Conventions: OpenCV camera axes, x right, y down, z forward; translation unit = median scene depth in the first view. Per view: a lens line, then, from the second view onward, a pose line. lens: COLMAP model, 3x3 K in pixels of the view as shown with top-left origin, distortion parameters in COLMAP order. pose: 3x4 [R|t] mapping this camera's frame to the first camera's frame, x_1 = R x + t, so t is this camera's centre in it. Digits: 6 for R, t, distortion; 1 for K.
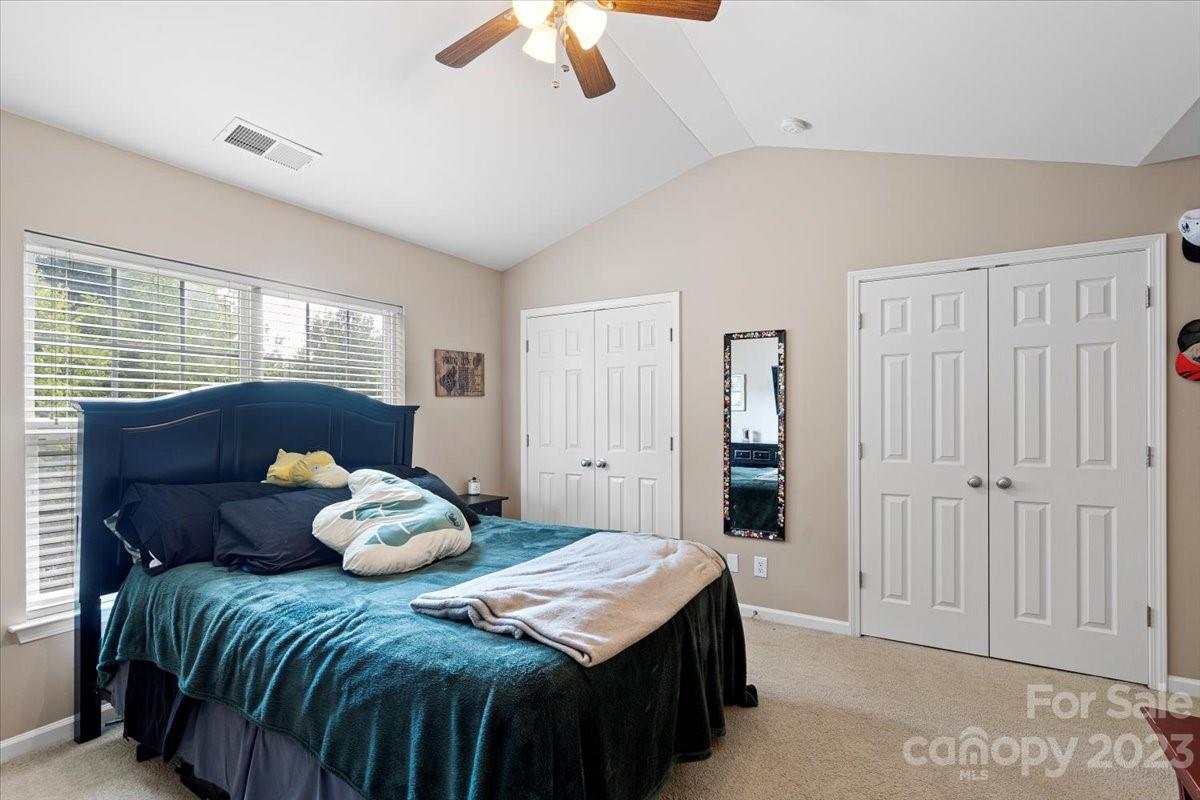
lens RADIAL K [[552.7, 0, 602.4], [0, 552.7, 411.3], [0, 0, 1]] dist [0.001058, 0.000243]
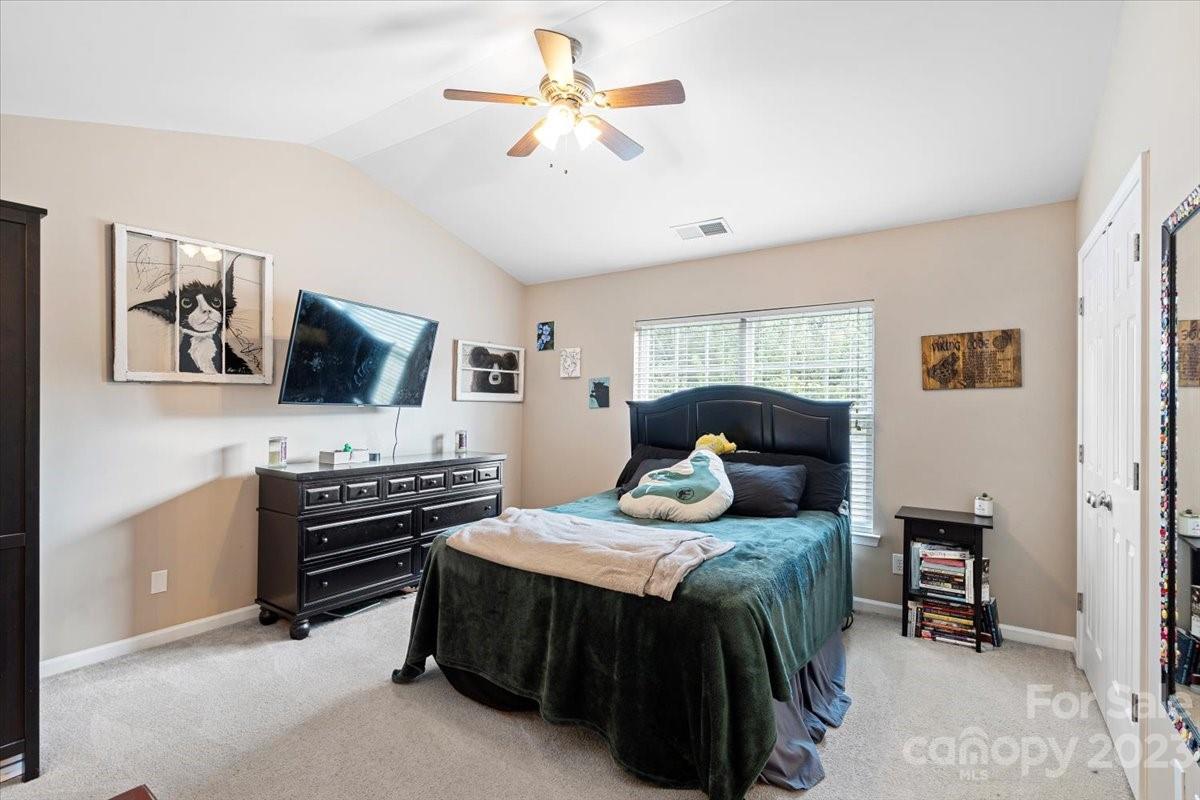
lens RADIAL K [[552.7, 0, 601.7], [0, 552.7, 398.5], [0, 0, 1]] dist [0.001058, 0.000243]
pose [[-0.082976, -0.009747, -0.996504, 0.596016], [-0.000954, 0.999952, -0.009702, -0.004774], [0.996551, 0.000146, -0.082981, 0.548130]]
